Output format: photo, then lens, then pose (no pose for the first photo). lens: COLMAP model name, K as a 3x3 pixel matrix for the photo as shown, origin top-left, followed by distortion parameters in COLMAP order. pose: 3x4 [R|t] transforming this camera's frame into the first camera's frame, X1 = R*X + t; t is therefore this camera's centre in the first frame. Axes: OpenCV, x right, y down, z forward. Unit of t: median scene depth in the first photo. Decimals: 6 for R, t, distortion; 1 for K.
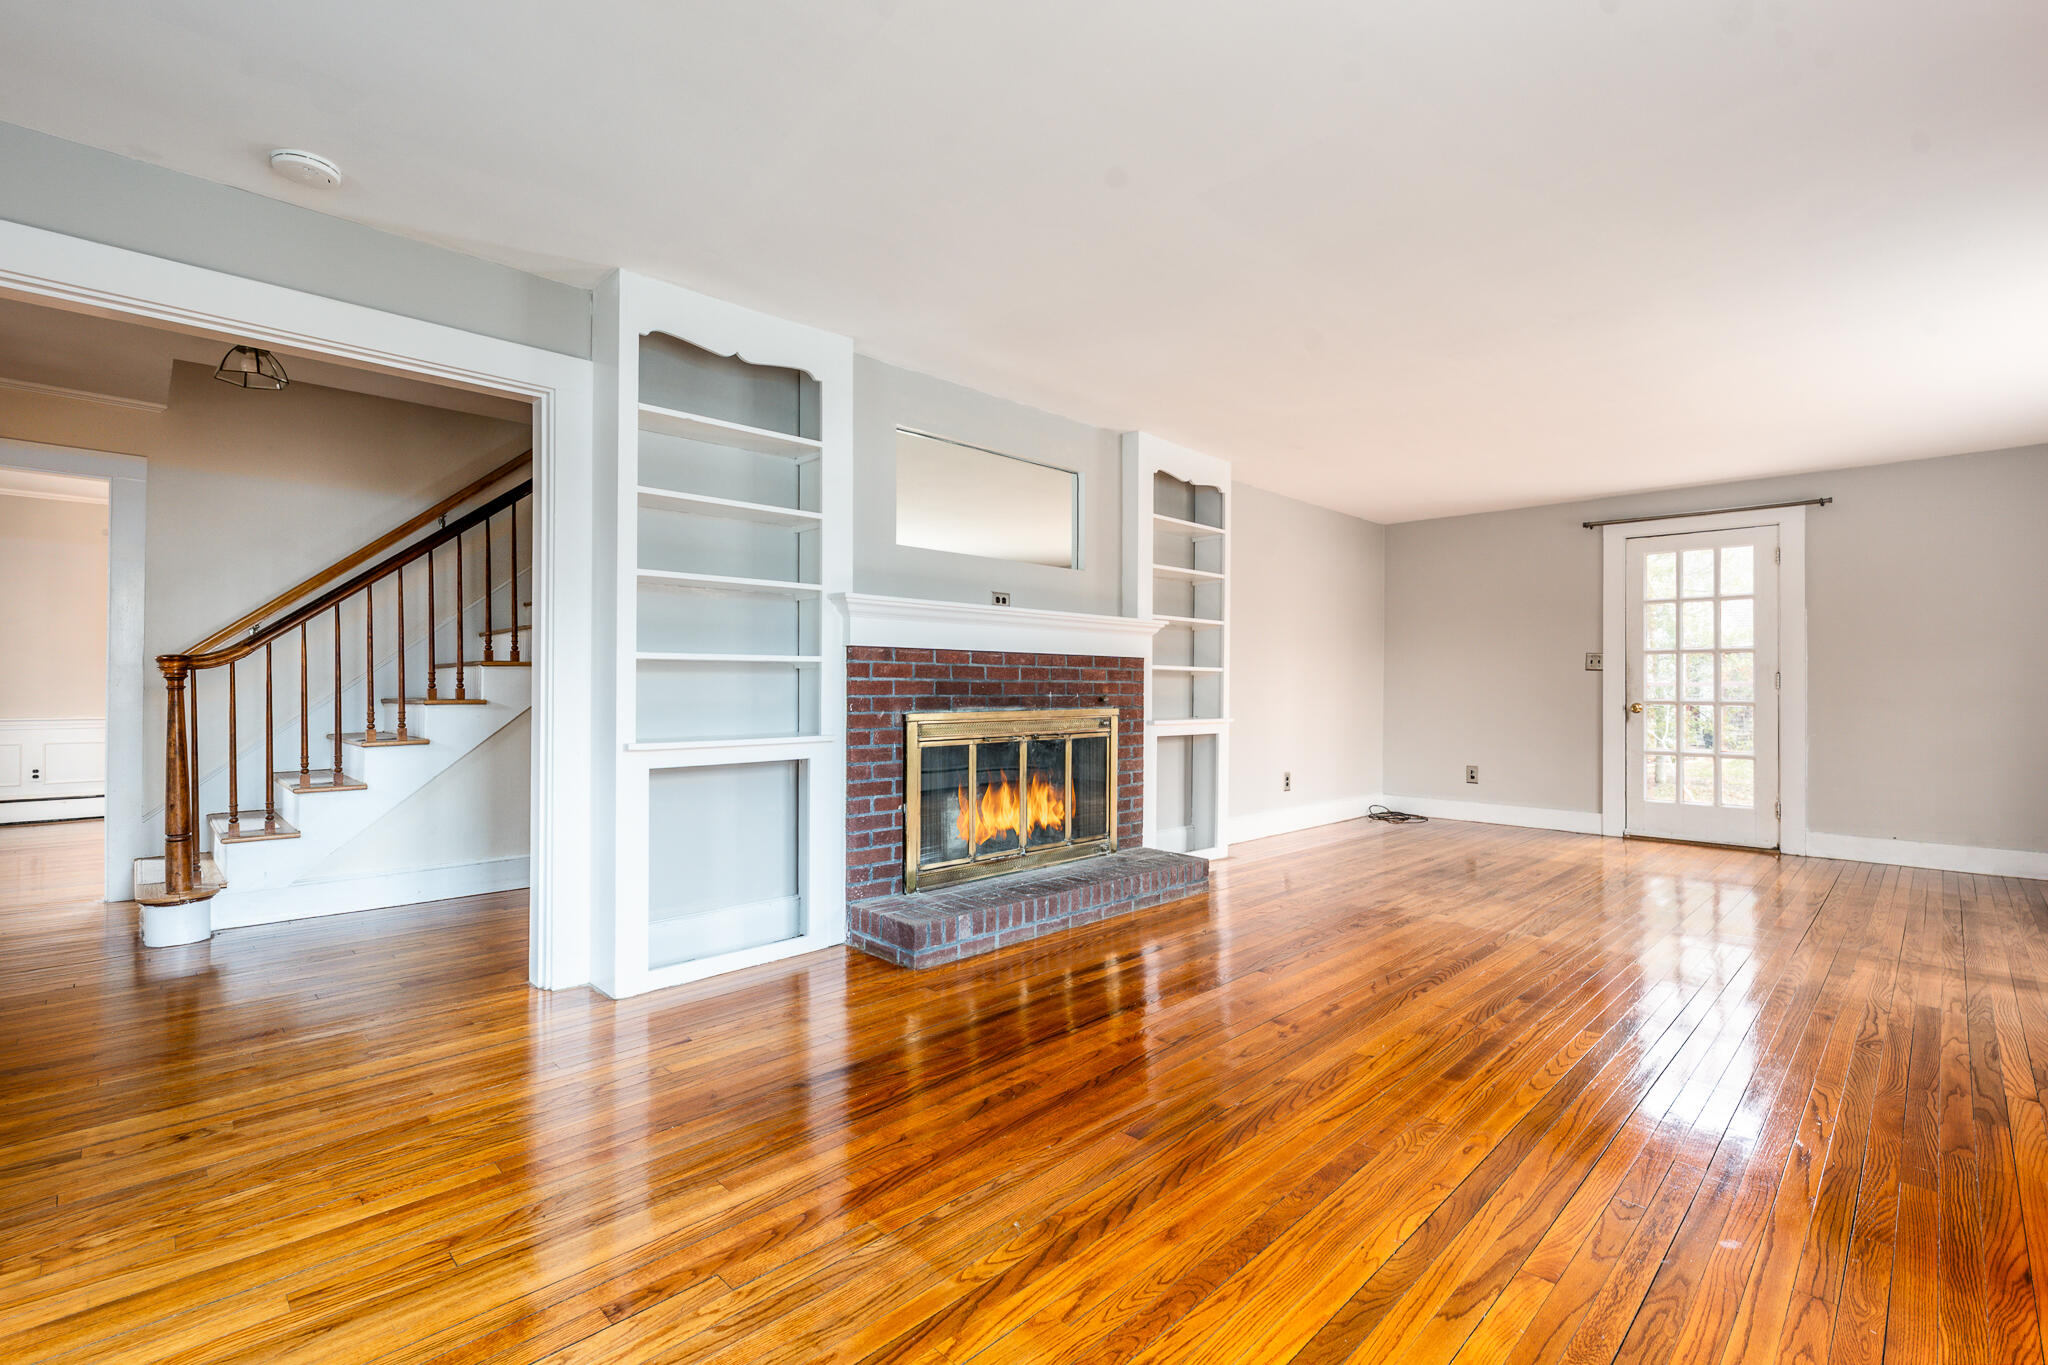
lens RADIAL K [[937.8, 0, 1019.0], [0, 937.8, 675.8], [0, 0, 1]] dist [-0.009682, -0.000847]
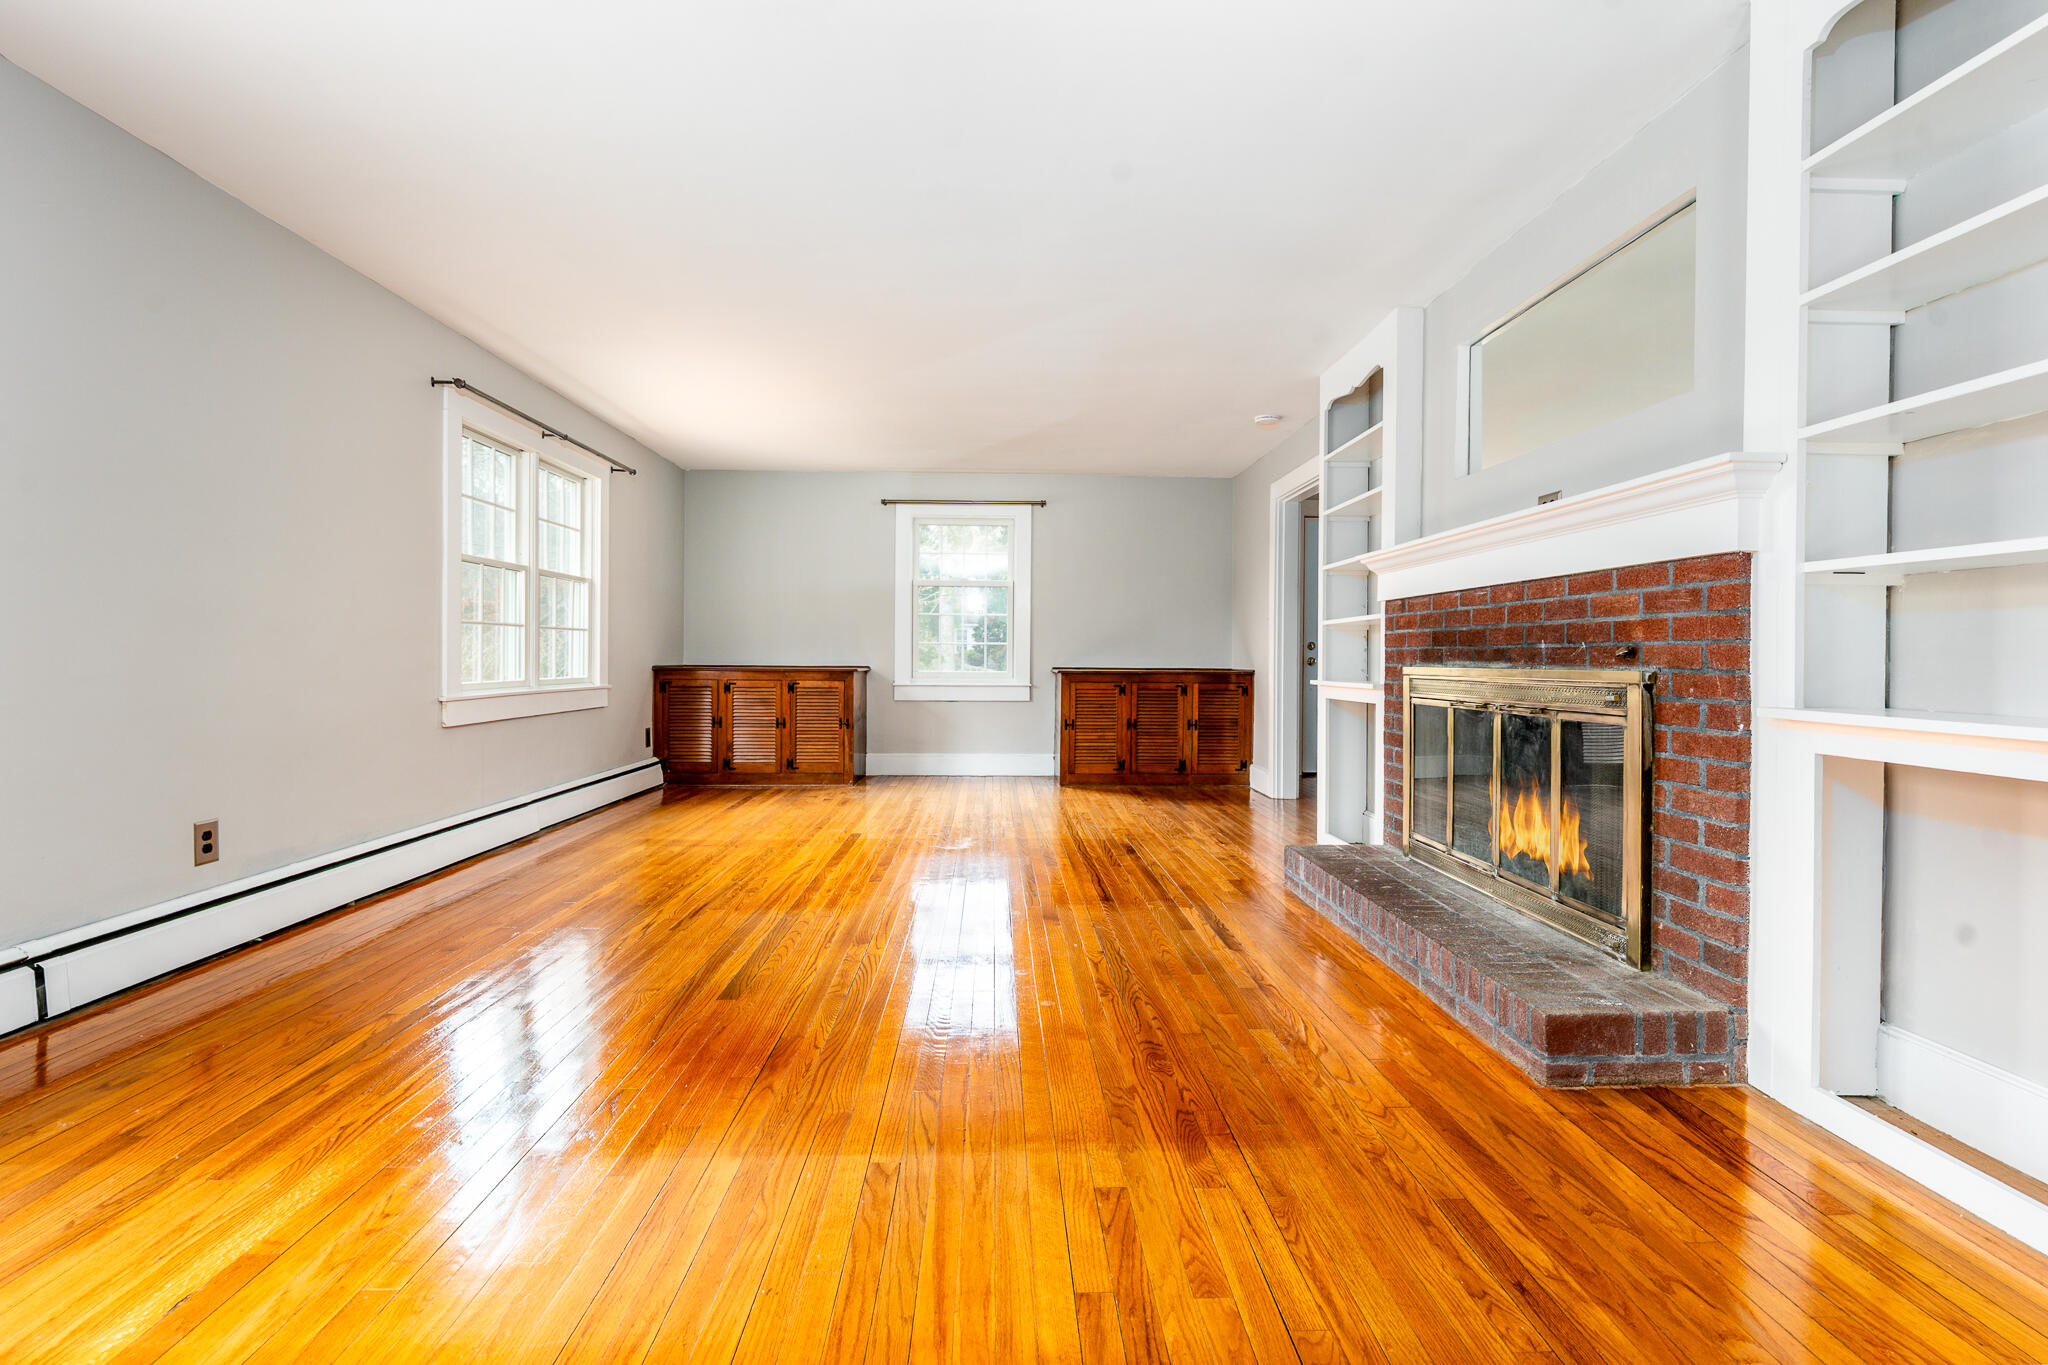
lens RADIAL K [[937.8, 0, 1025.4], [0, 937.8, 672.7], [0, 0, 1]] dist [-0.009682, -0.000847]
pose [[-0.675660, -0.002612, -0.737209, 0.769752], [-0.010555, 0.999925, 0.006132, 0.041228], [0.737138, 0.011925, -0.675637, 1.247515]]
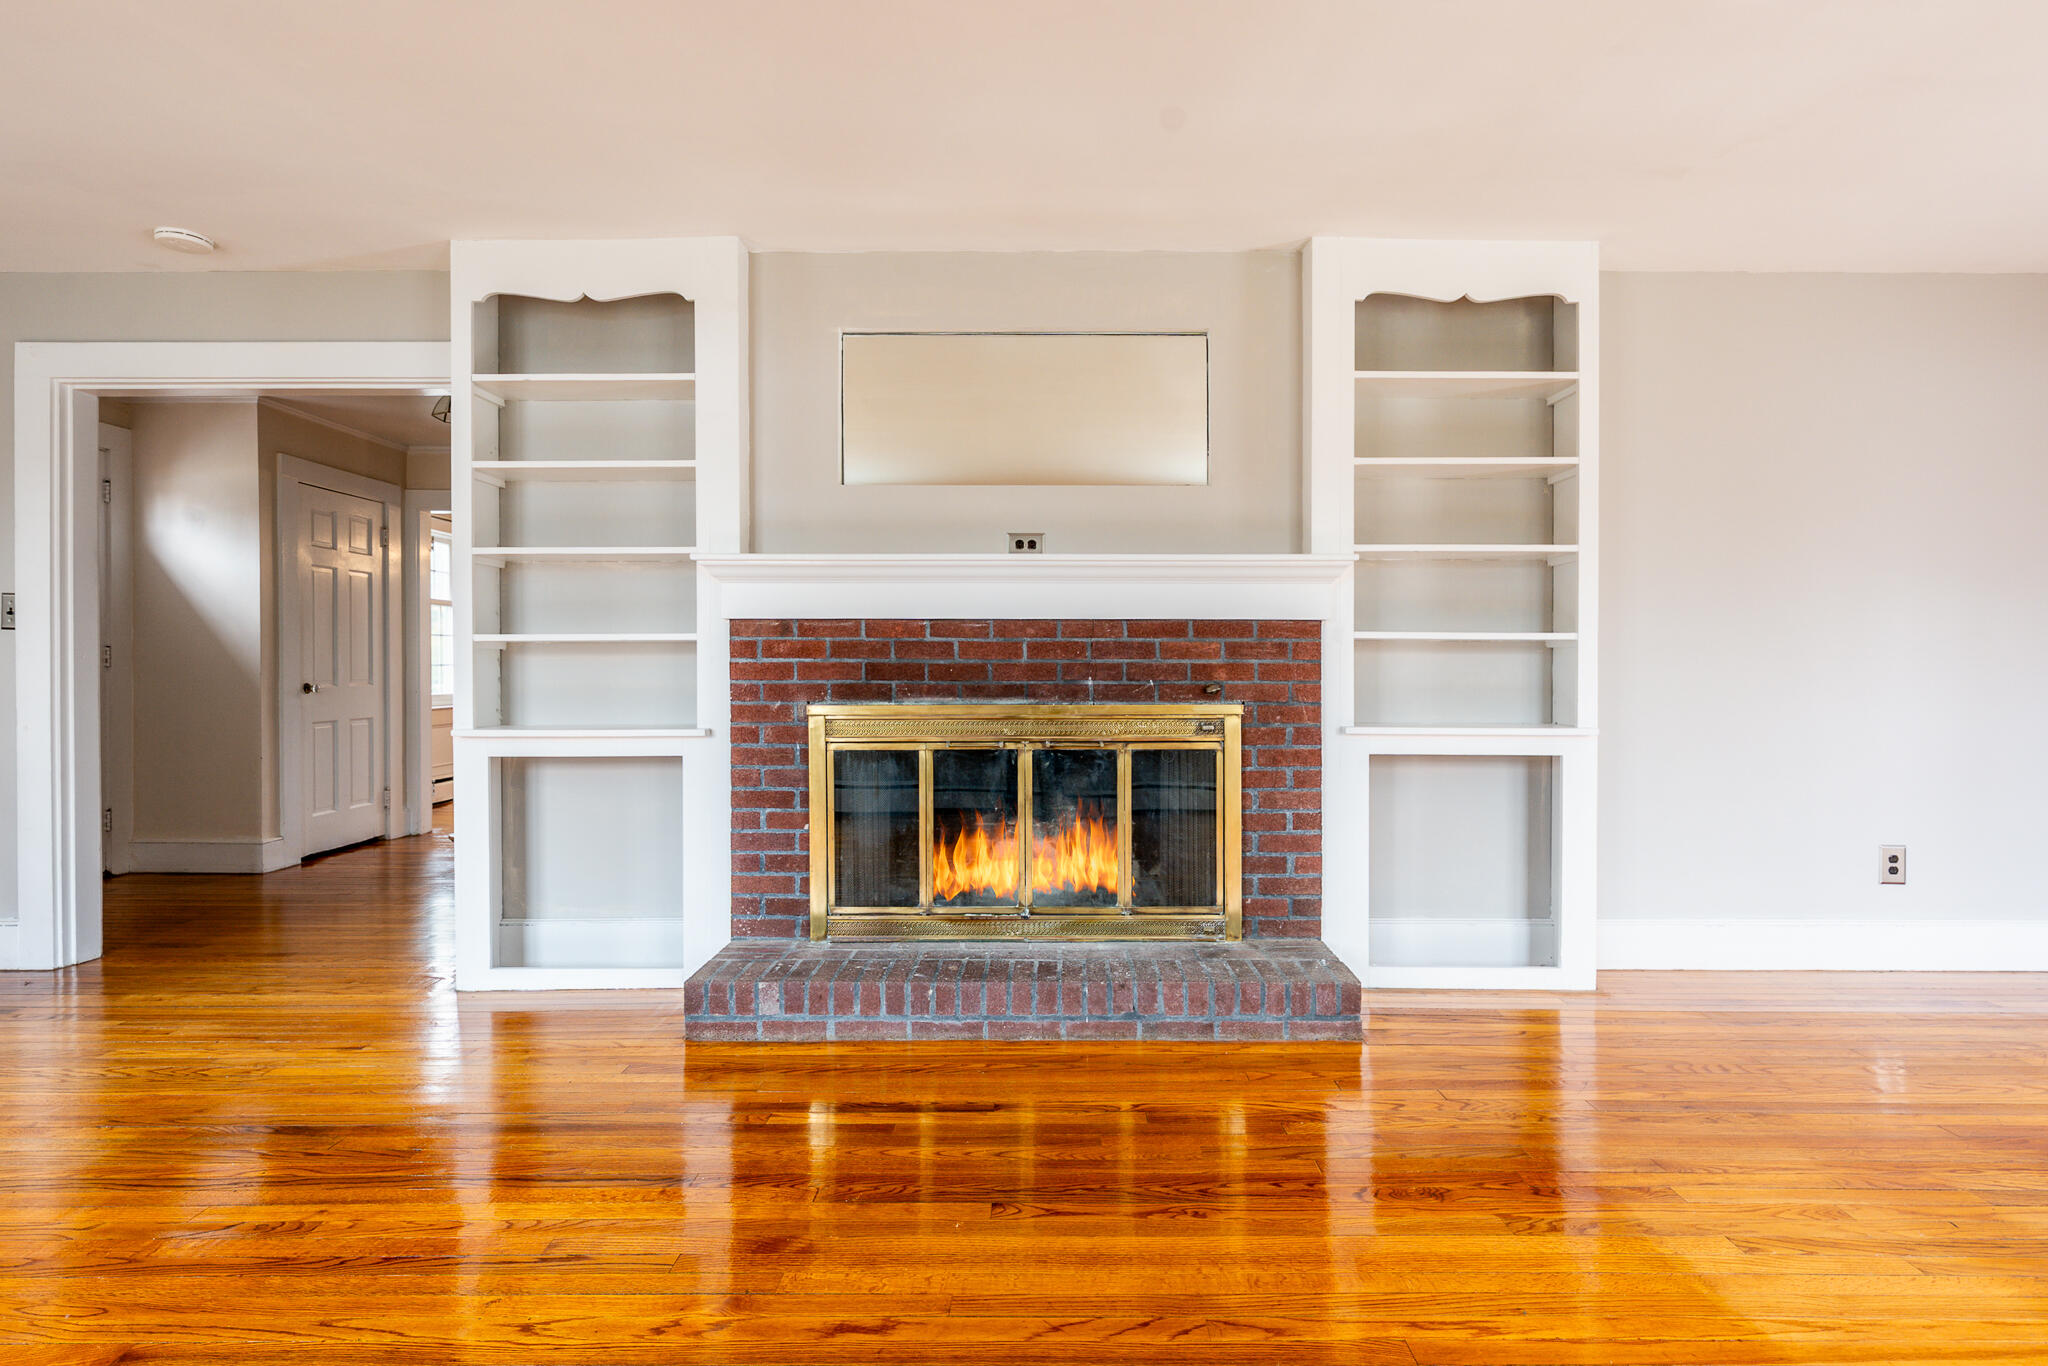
lens RADIAL K [[1014.4, 0, 1027.5], [0, 1014.4, 678.3], [0, 0, 1]] dist [-0.013719, -0.000359]
pose [[0.708769, -0.006352, -0.705412, 0.539858], [0.009607, 0.999954, 0.000648, 0.018322], [0.705375, -0.007236, 0.708797, 0.497910]]
